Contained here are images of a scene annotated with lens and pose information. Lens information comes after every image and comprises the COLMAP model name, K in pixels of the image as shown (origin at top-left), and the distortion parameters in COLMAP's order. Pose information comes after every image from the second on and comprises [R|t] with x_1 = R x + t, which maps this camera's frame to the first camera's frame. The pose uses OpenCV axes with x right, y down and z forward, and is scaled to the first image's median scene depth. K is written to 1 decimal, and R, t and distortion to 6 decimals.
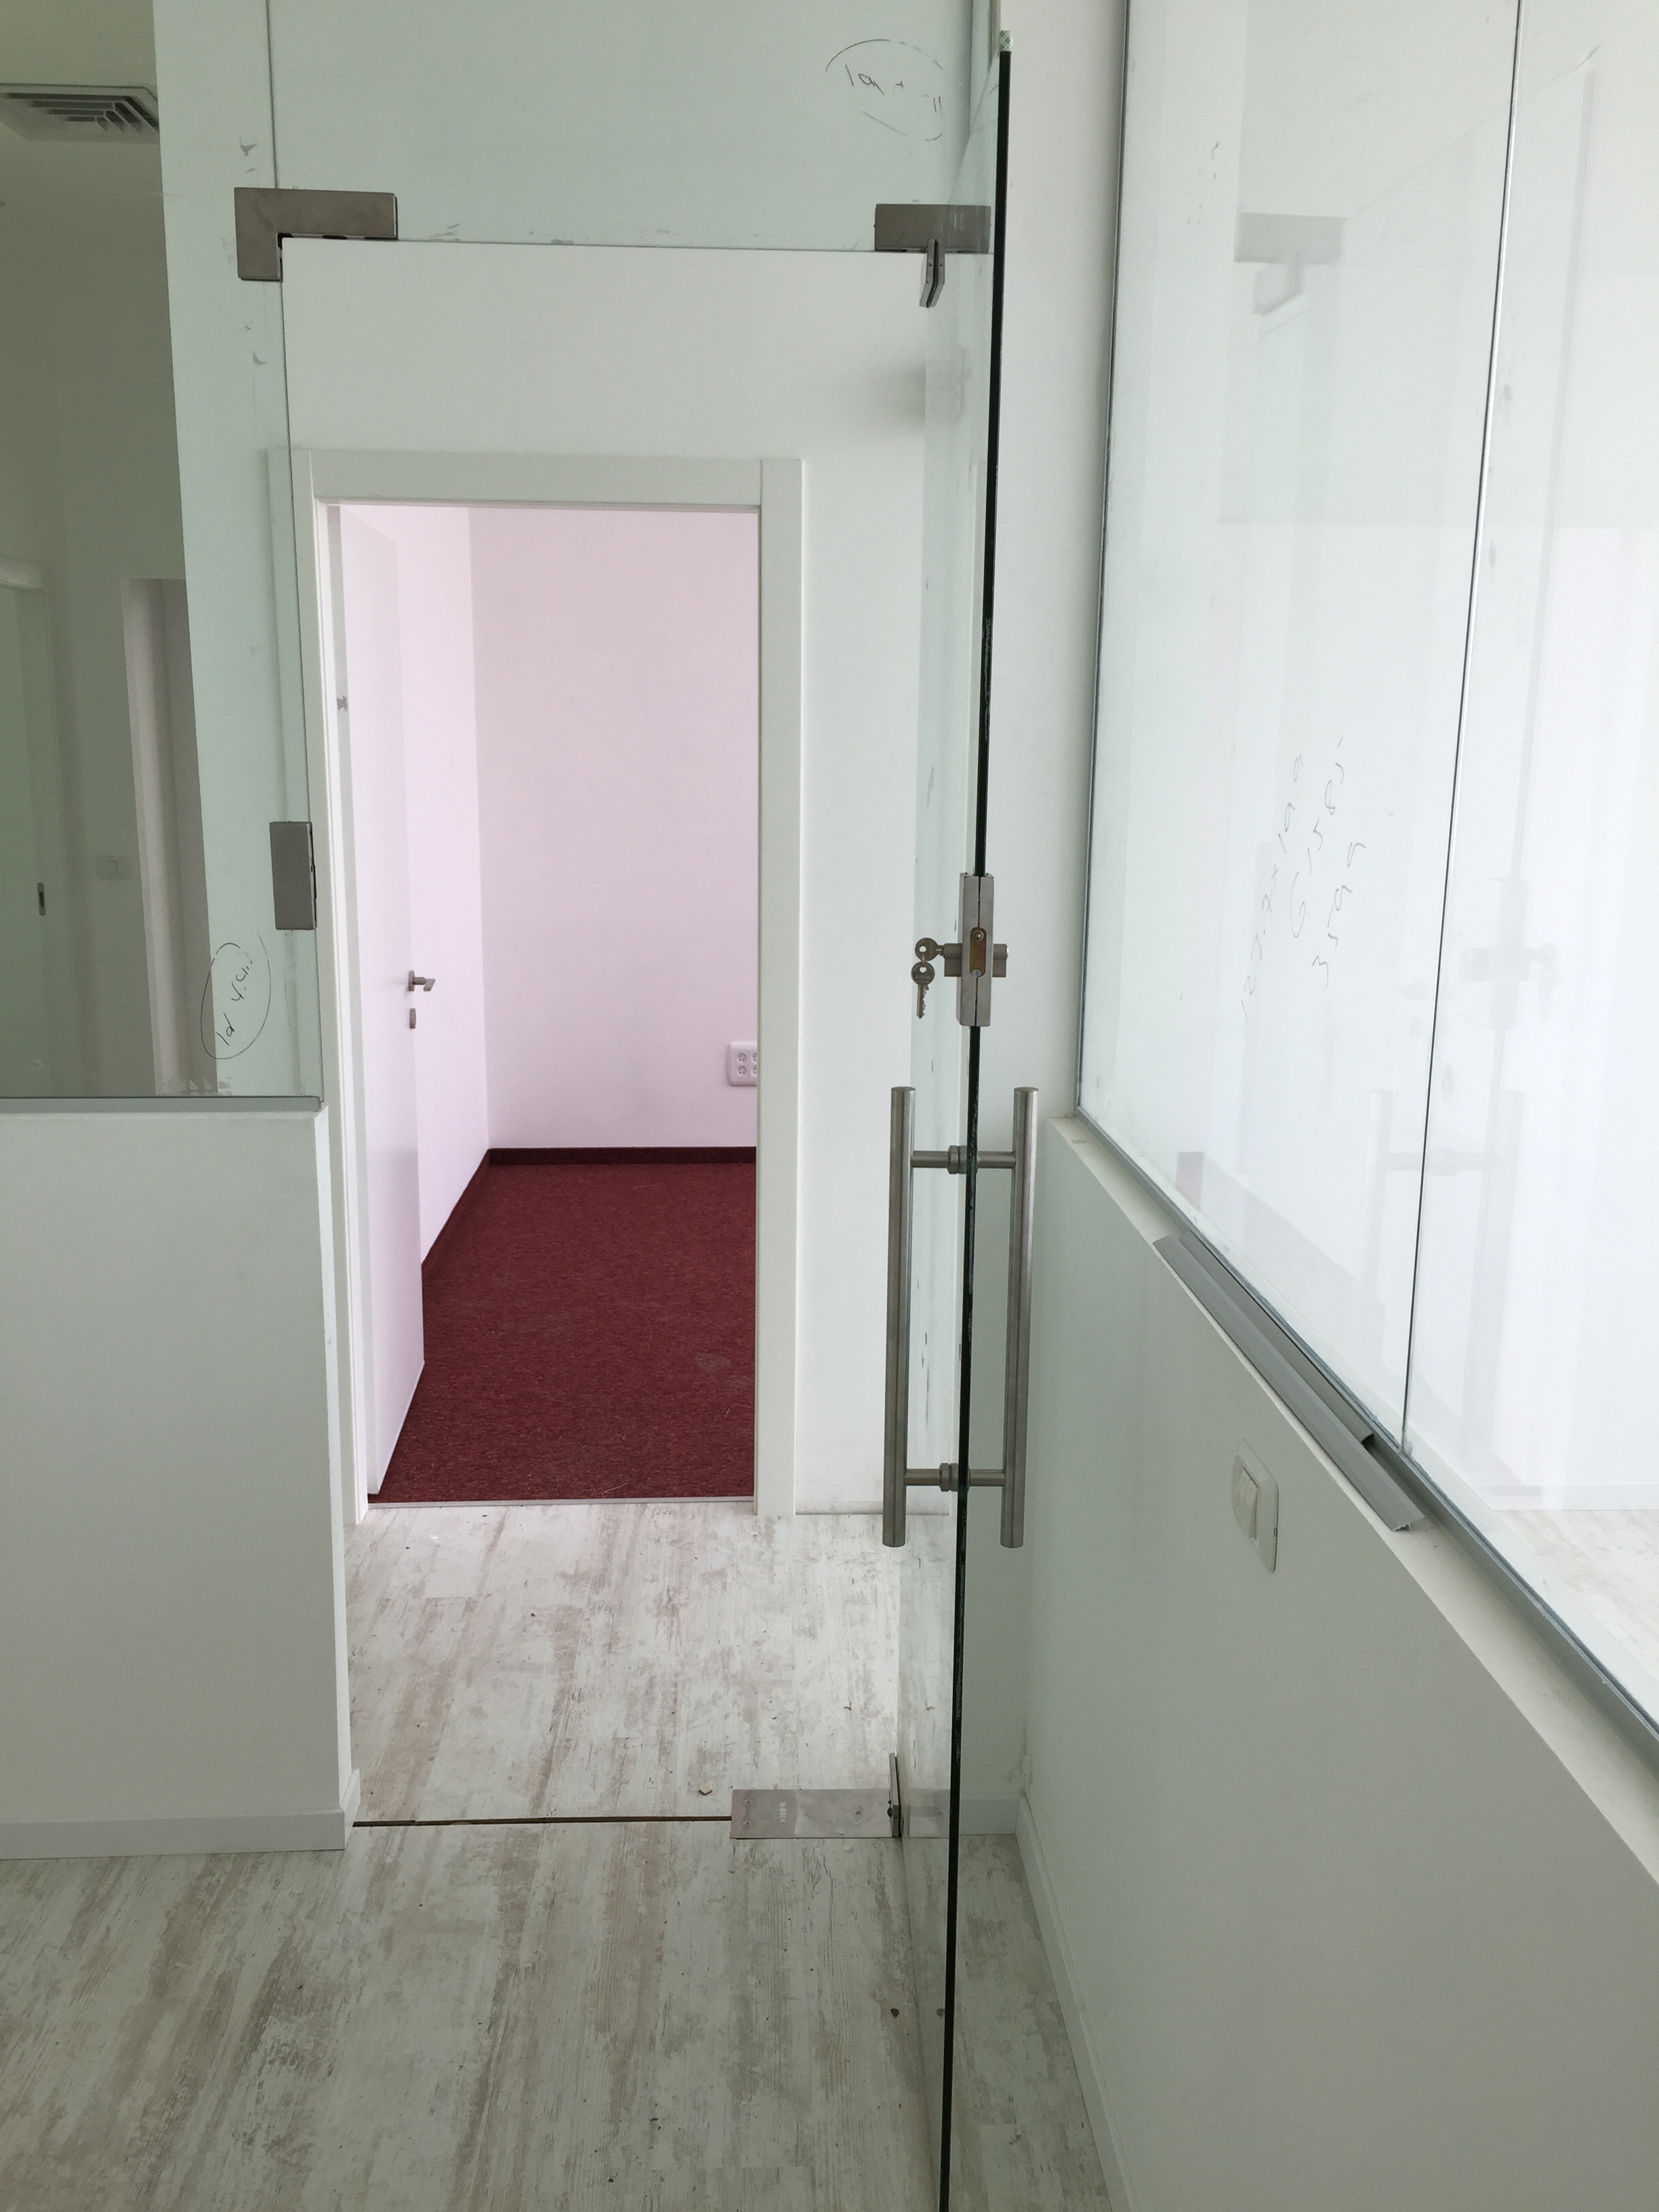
lens RADIAL K [[1917.0, 0, 829.5], [0, 1917.0, 1106.0], [0, 0, 1]] dist [0.141473, -0.184566]
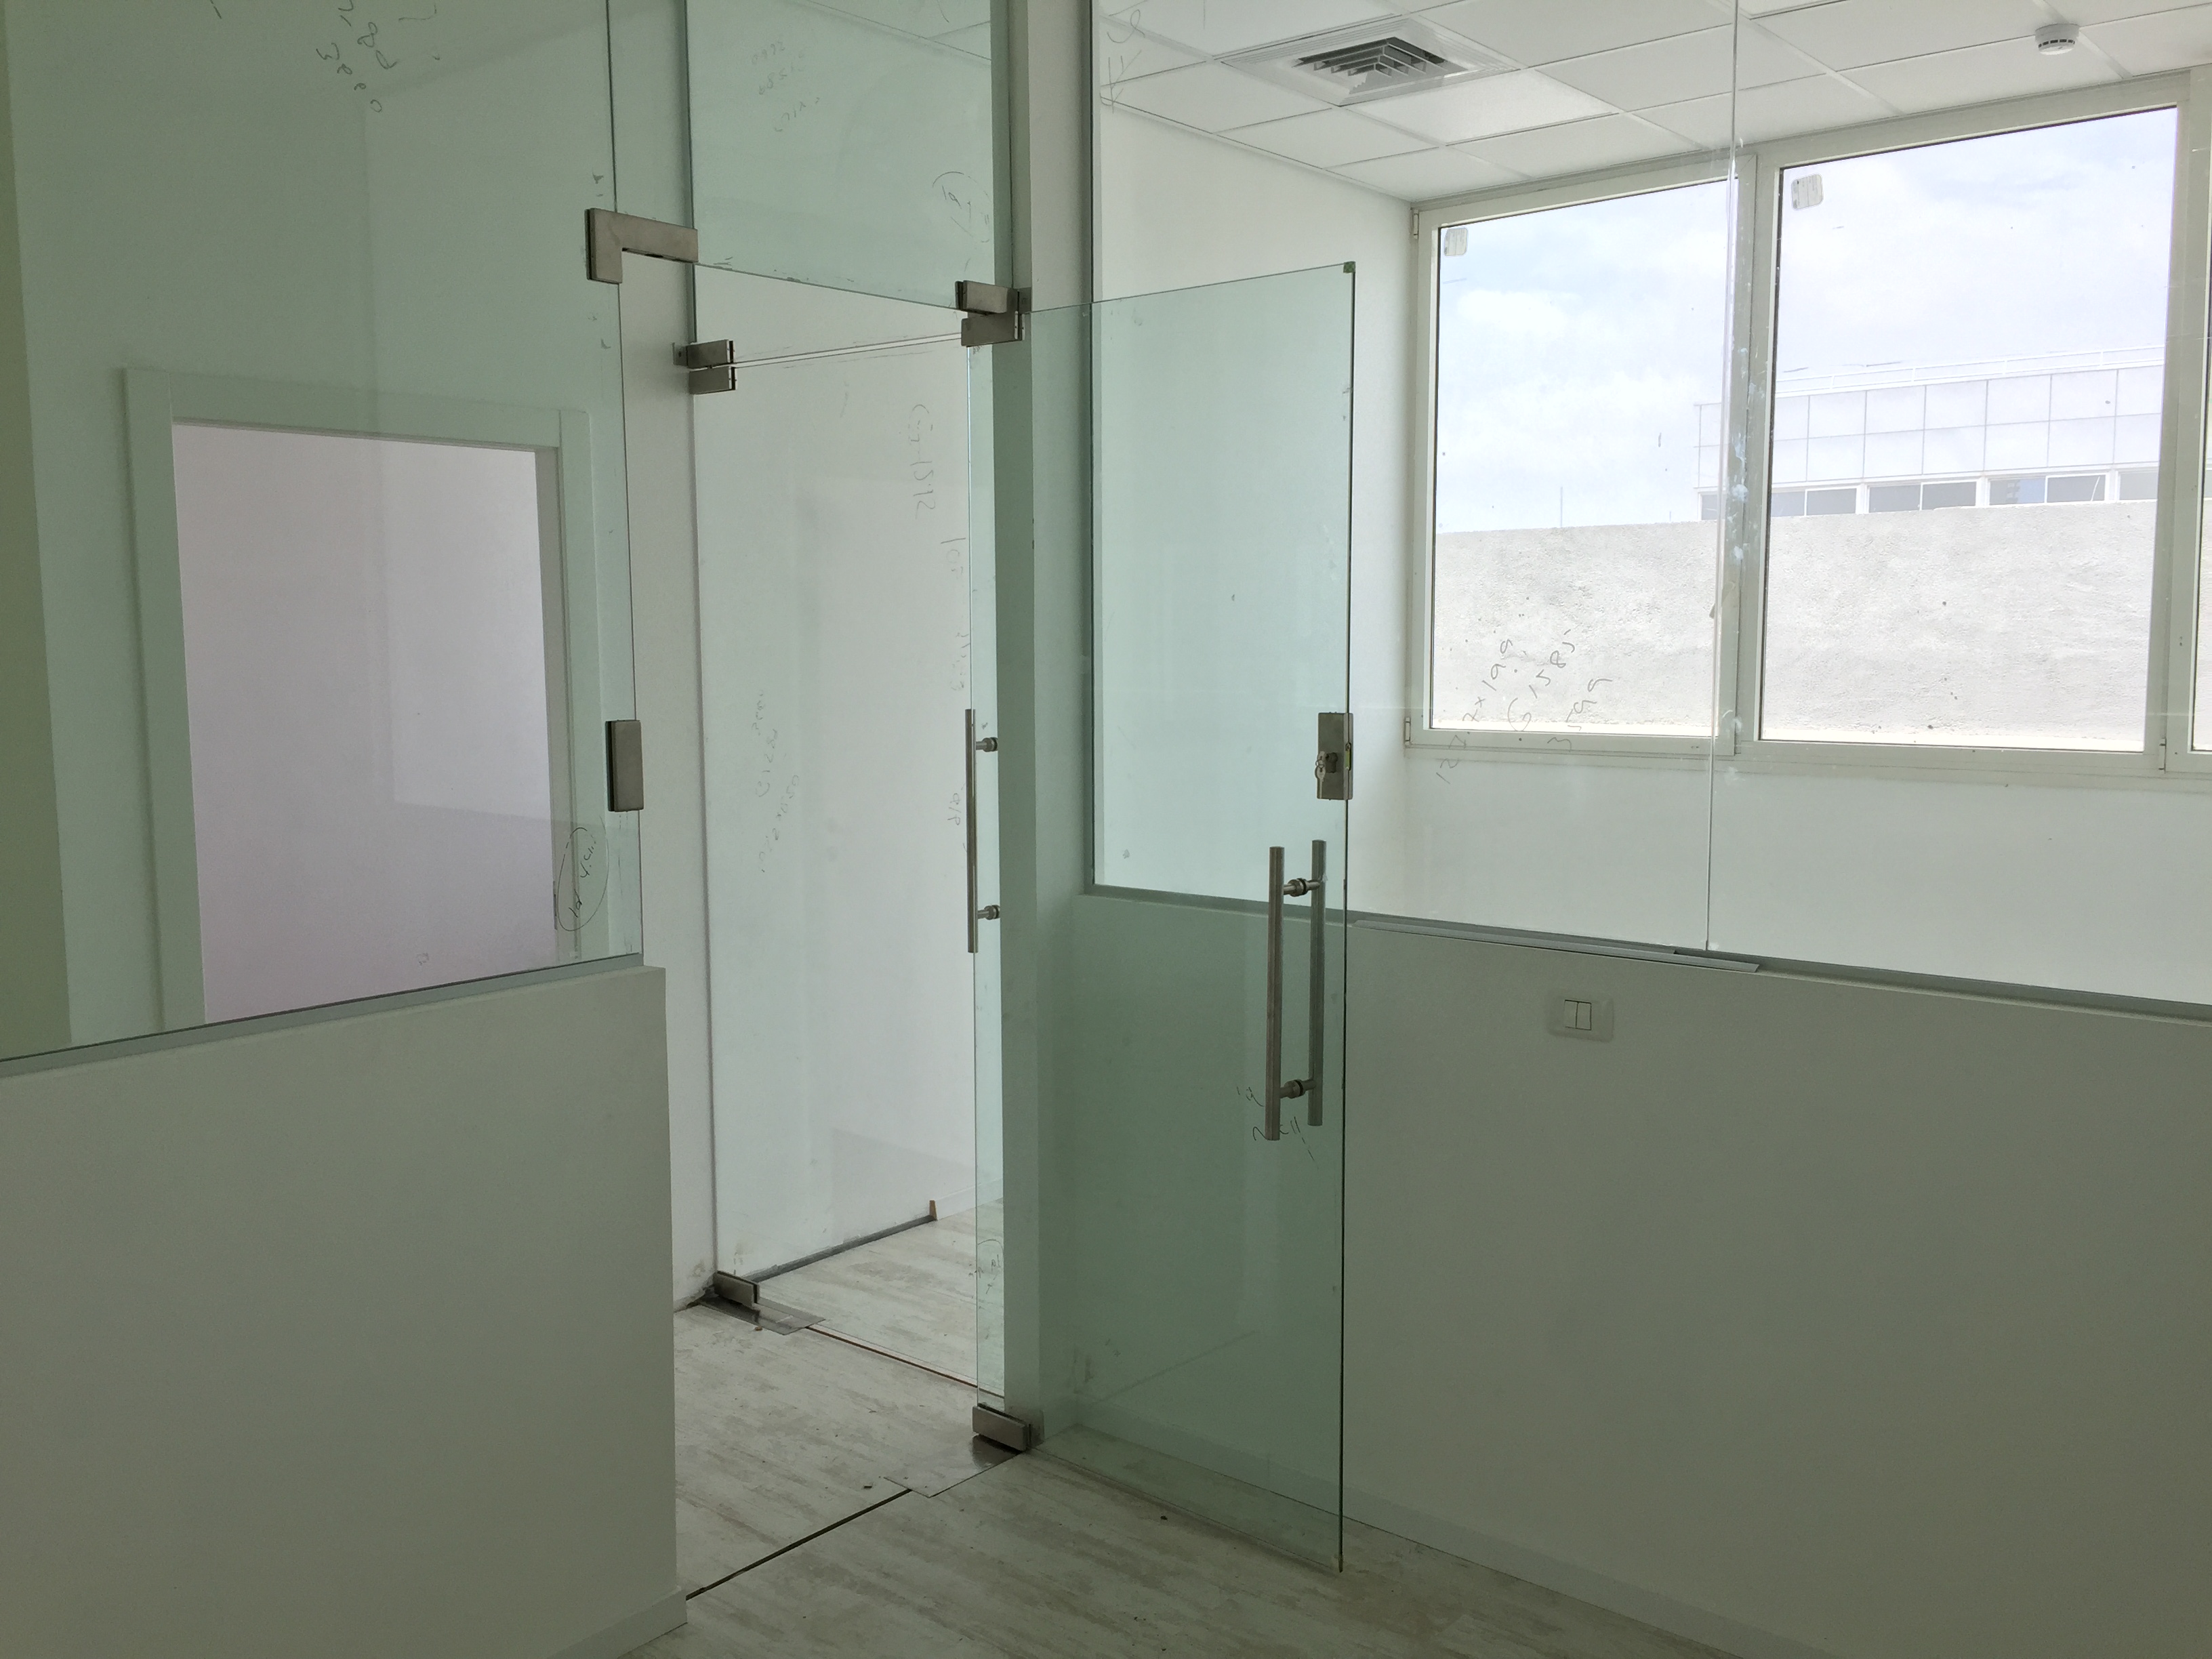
lens RADIAL K [[1917.0, 0, 1107.5], [0, 1917.0, 820.4], [0, 0, 1]] dist [0.141473, -0.184566]
pose [[0.673125, -0.090478, 0.733973, -0.957988], [0.156955, 0.987356, -0.022230, -0.014759], [-0.722681, 0.130164, 0.678815, -0.001659]]
